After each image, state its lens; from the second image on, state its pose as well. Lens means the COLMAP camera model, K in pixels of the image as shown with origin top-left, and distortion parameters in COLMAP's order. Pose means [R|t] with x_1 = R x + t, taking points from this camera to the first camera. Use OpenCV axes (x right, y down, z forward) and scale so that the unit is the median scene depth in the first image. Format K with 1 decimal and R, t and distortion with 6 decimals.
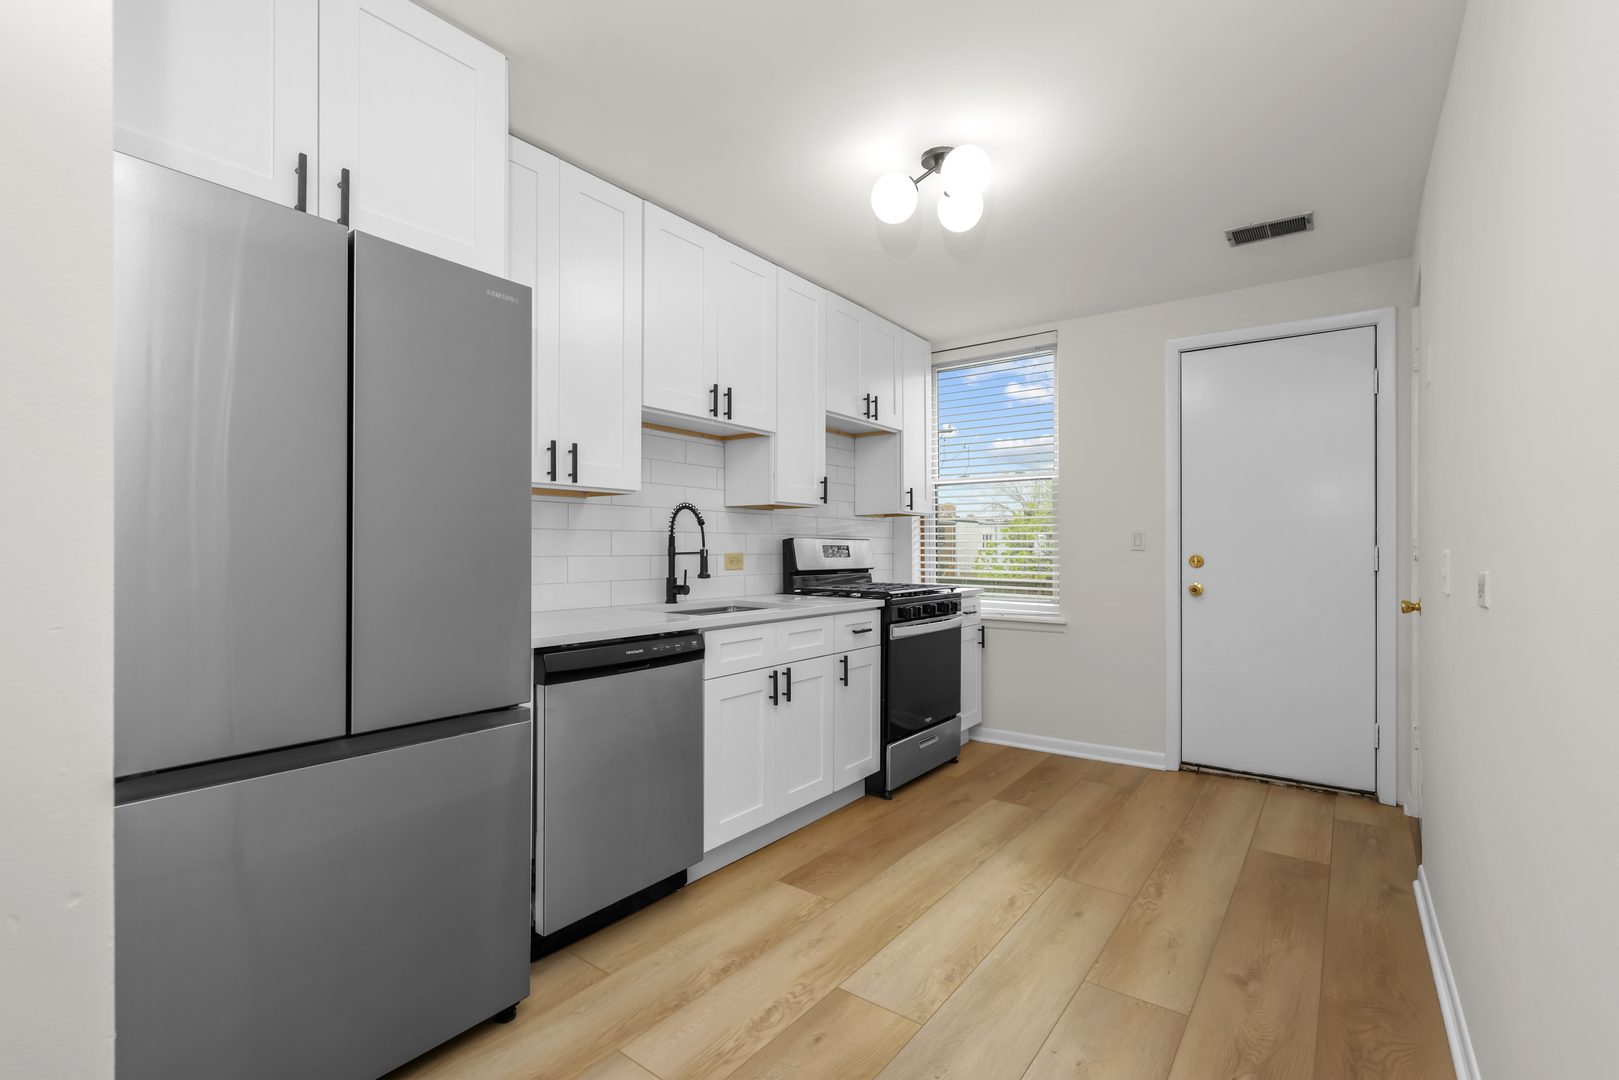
lens RADIAL K [[739.0, 0, 809.5], [0, 739.0, 540.0], [0, 0, 1]] dist [0.000941, -0.000676]
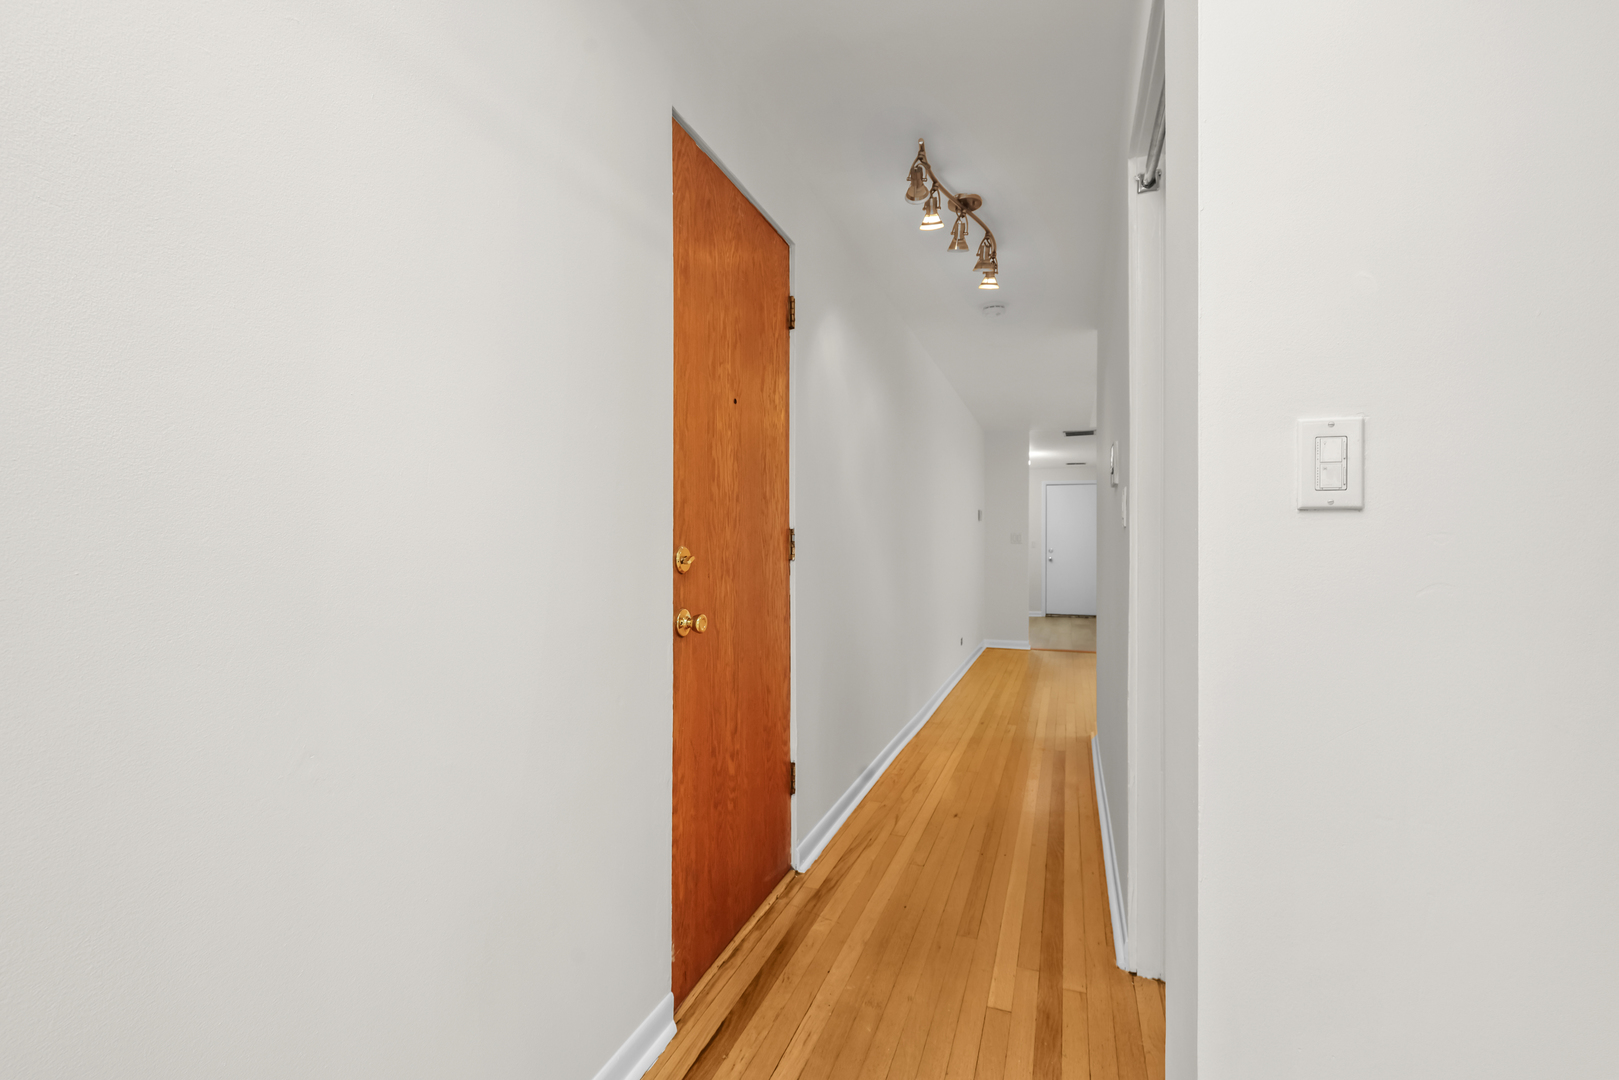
lens RADIAL K [[739.0, 0, 809.5], [0, 739.0, 540.0], [0, 0, 1]] dist [0.000941, -0.000676]
pose [[0.954900, 0.003793, 0.296903, -1.912508], [-0.004013, 0.999992, 0.000132, -0.021717], [-0.296900, -0.001317, 0.954908, -2.347729]]
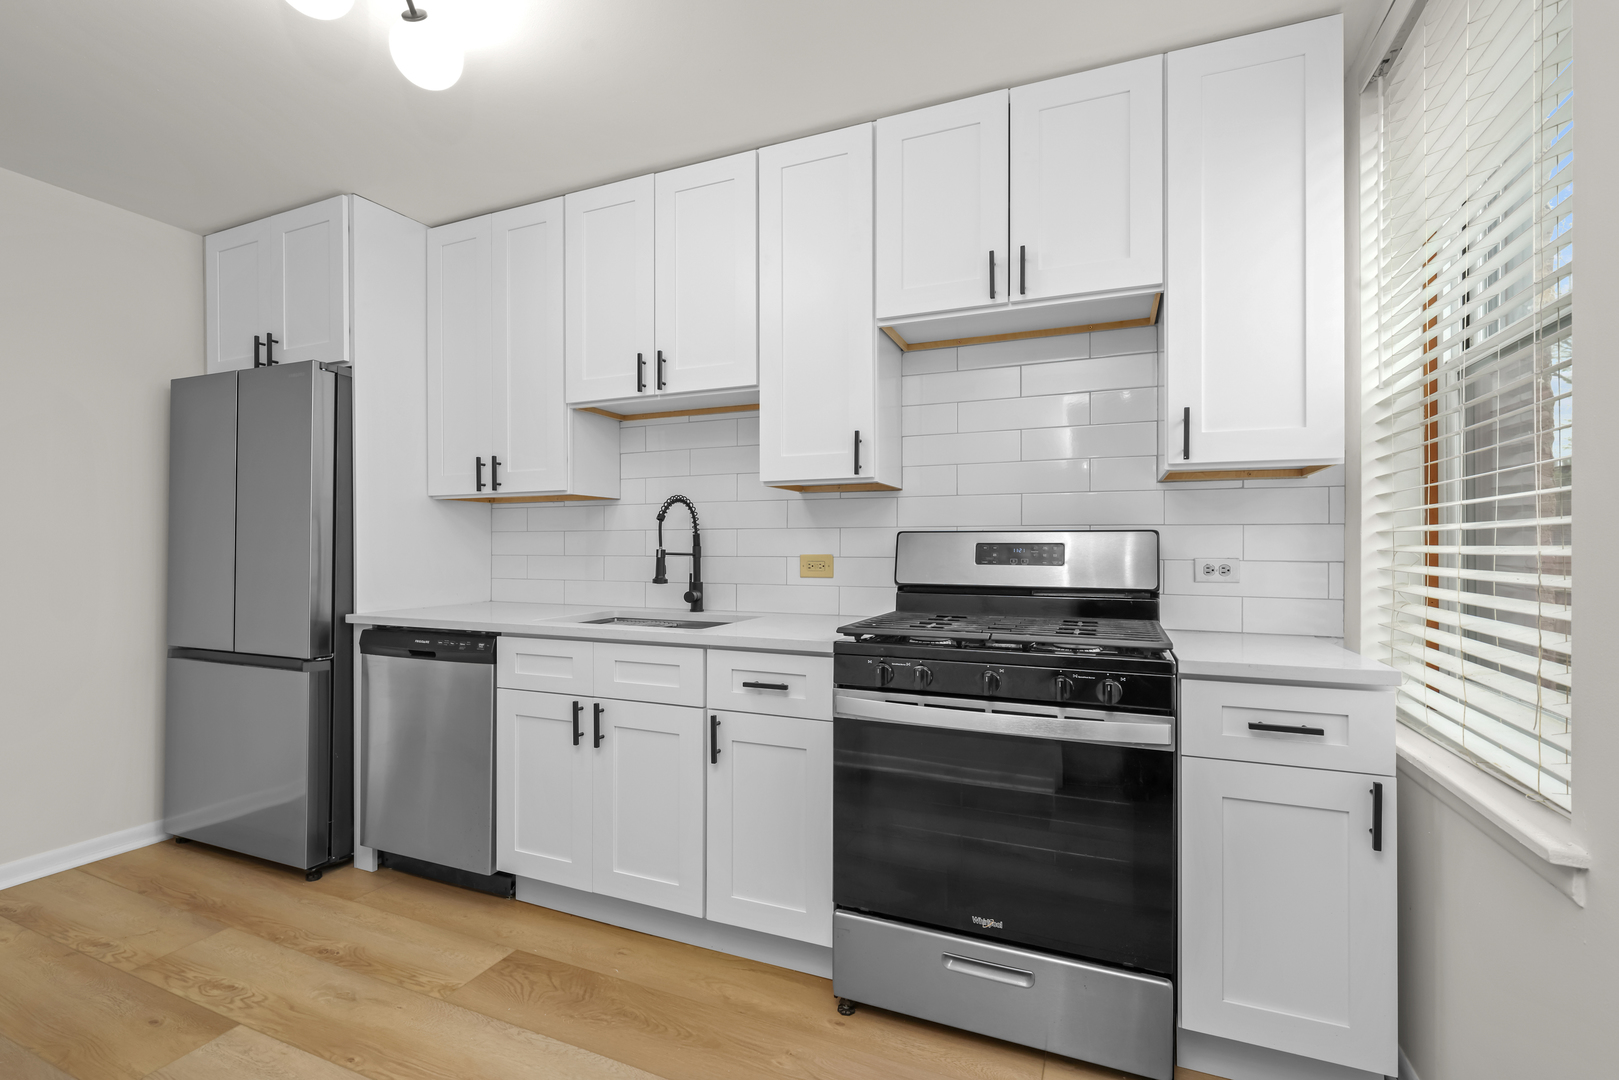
lens RADIAL K [[739.0, 0, 809.5], [0, 739.0, 540.0], [0, 0, 1]] dist [0.000941, -0.000676]
pose [[0.224224, -0.006495, -0.974516, 0.746642], [0.011702, 0.999924, -0.003972, 0.007332], [0.974467, -0.010513, 0.224283, 1.010346]]
